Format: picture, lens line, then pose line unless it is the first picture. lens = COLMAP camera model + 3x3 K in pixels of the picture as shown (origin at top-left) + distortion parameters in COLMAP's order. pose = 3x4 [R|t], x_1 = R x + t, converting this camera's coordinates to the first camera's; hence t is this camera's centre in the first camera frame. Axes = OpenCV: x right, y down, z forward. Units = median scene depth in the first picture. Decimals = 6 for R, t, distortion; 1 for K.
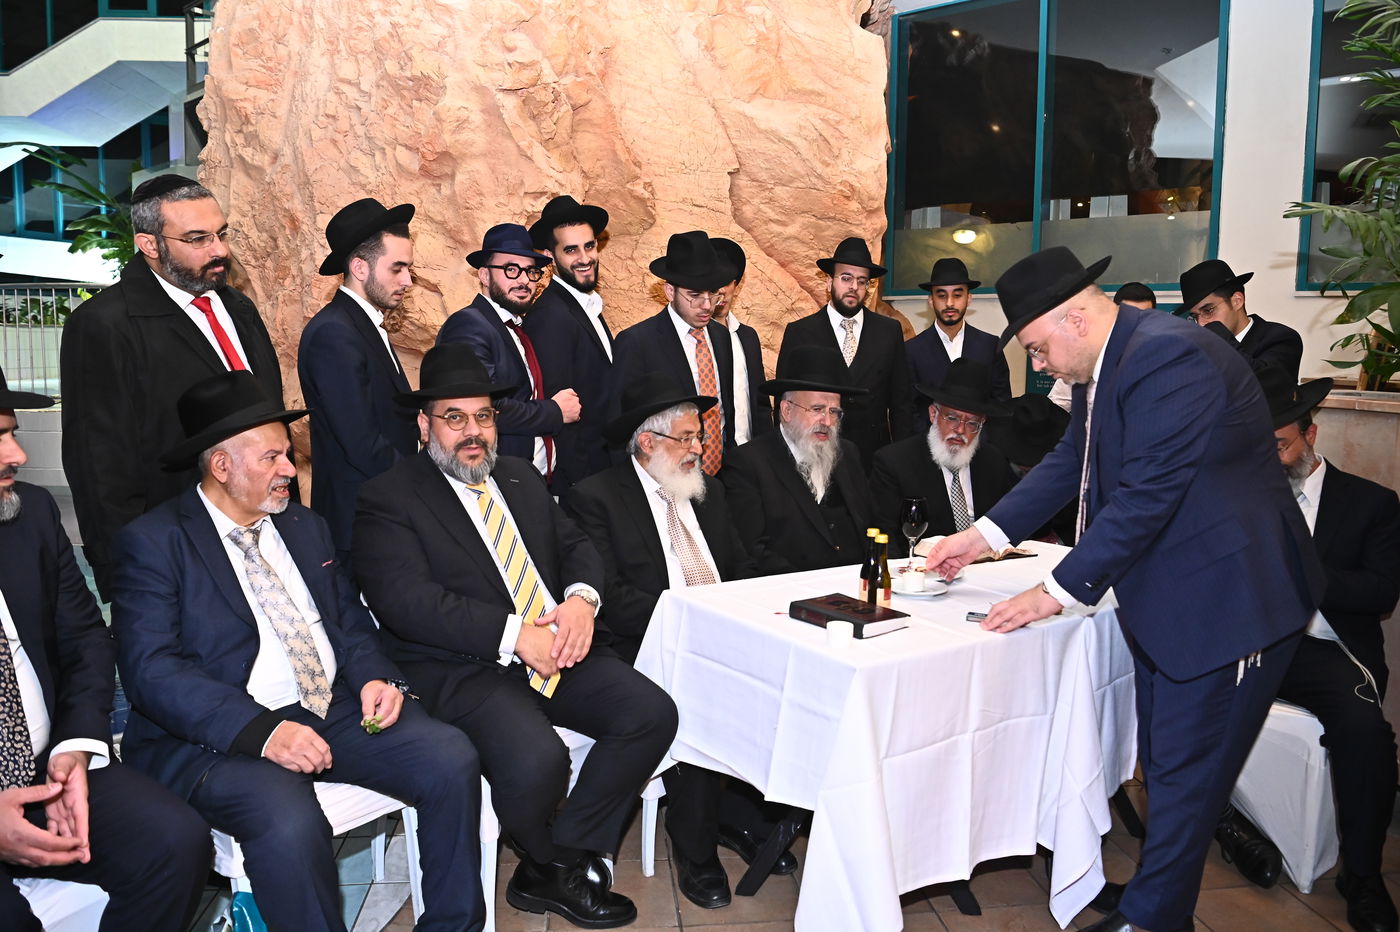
lens RADIAL K [[951.9, 0, 696.6], [0, 951.9, 462.9], [0, 0, 1]] dist [-0.077888, 0.018848]
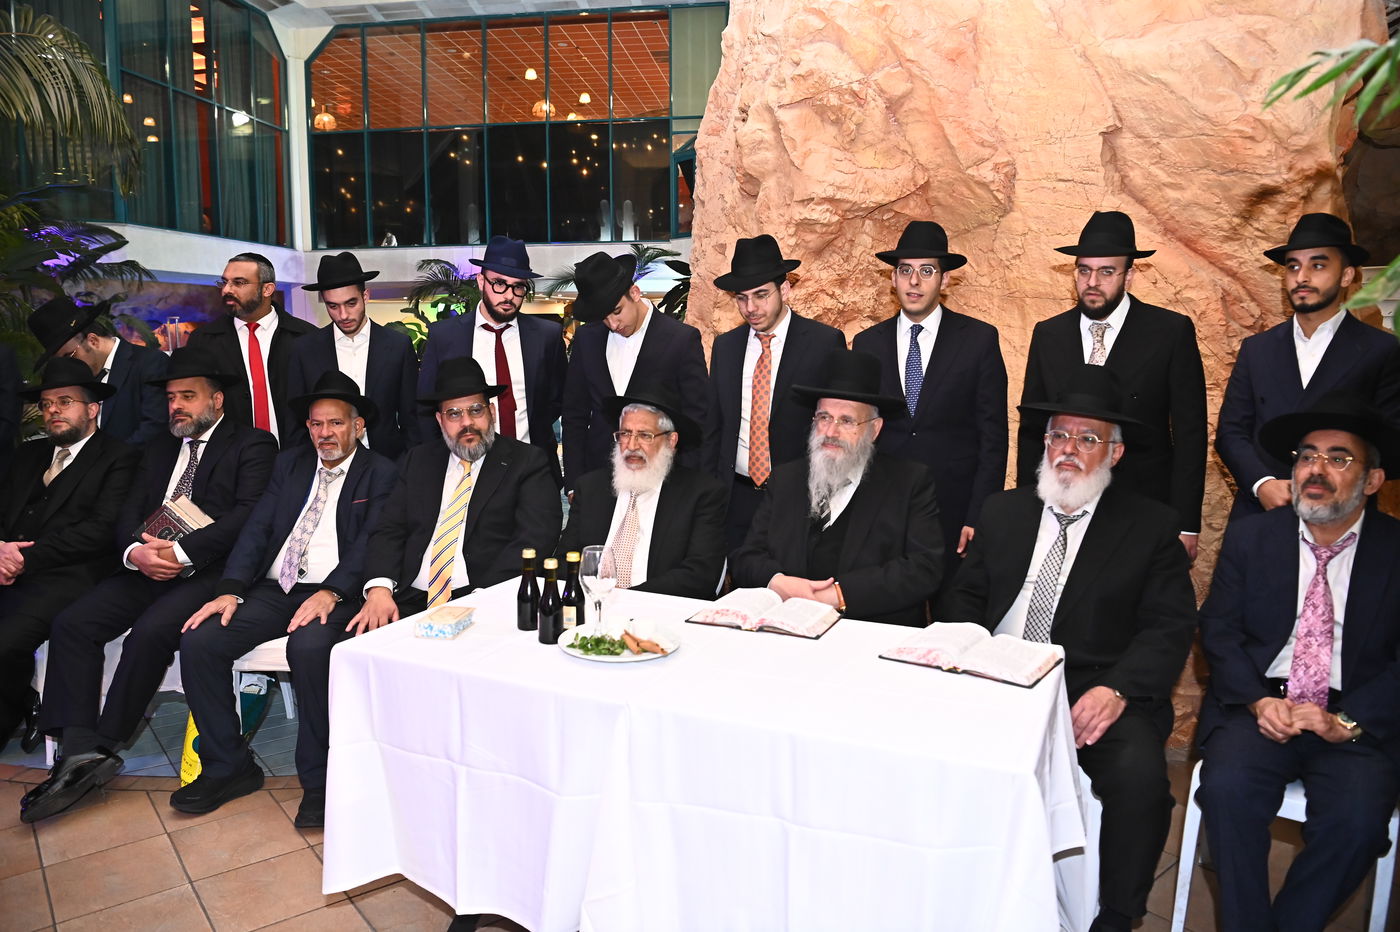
lens RADIAL K [[951.9, 0, 699.6], [0, 951.9, 466.1], [0, 0, 1]] dist [-0.077888, 0.018848]
pose [[0.544908, 0.100871, -0.832406, 0.577991], [-0.091743, 0.993950, 0.060391, -0.046450], [0.833462, 0.043460, 0.550866, 0.317907]]
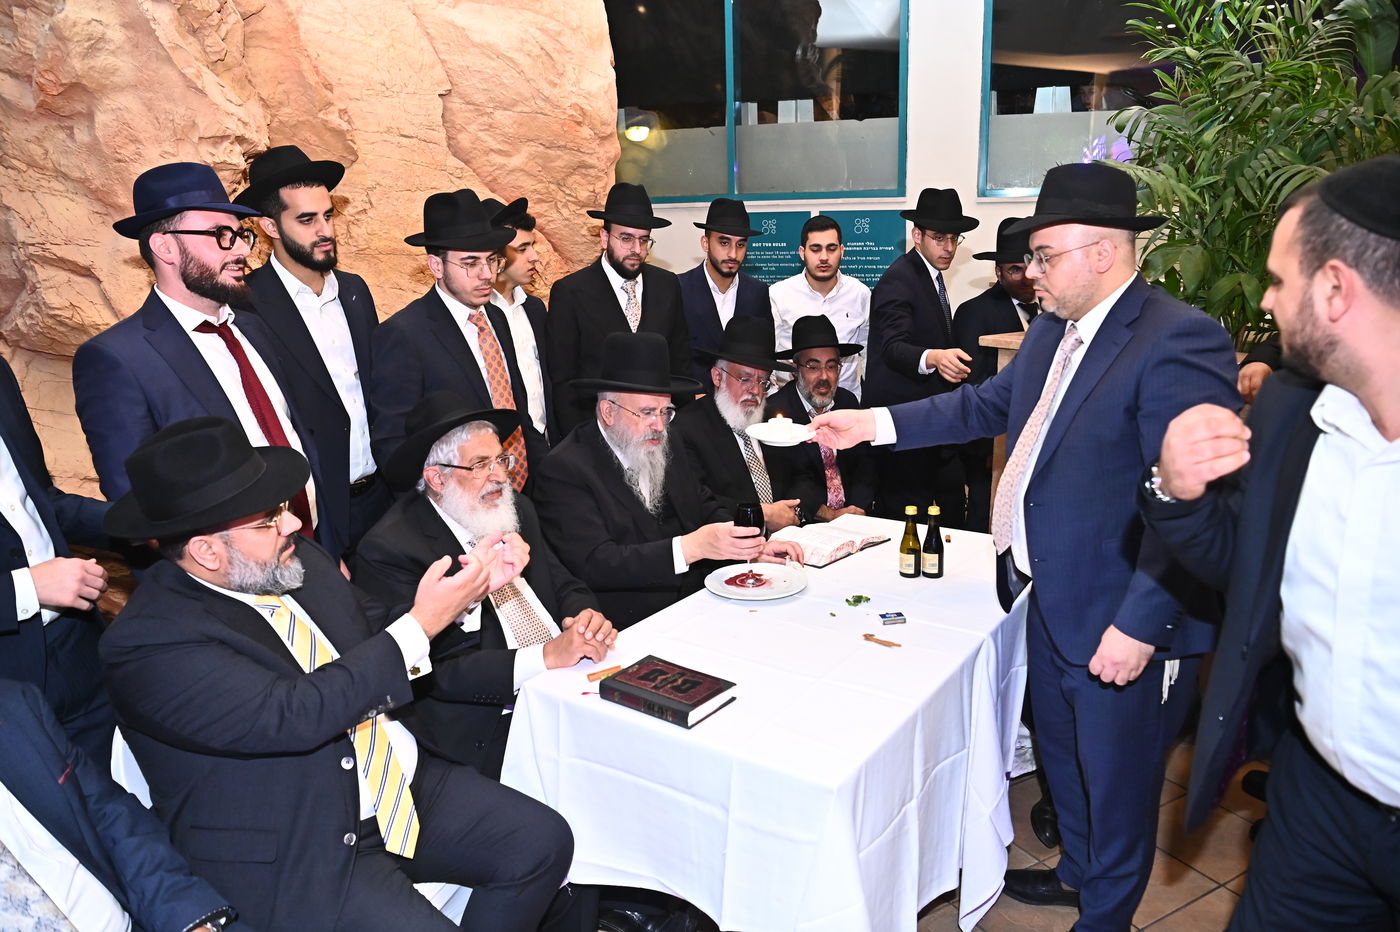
lens RADIAL K [[951.9, 0, 693.8], [0, 951.9, 464.9], [0, 0, 1]] dist [-0.077888, 0.018848]
pose [[0.930834, -0.124164, 0.343703, -0.089087], [0.080344, 0.987031, 0.138977, -0.086694], [-0.356502, -0.101750, 0.928737, 0.123655]]
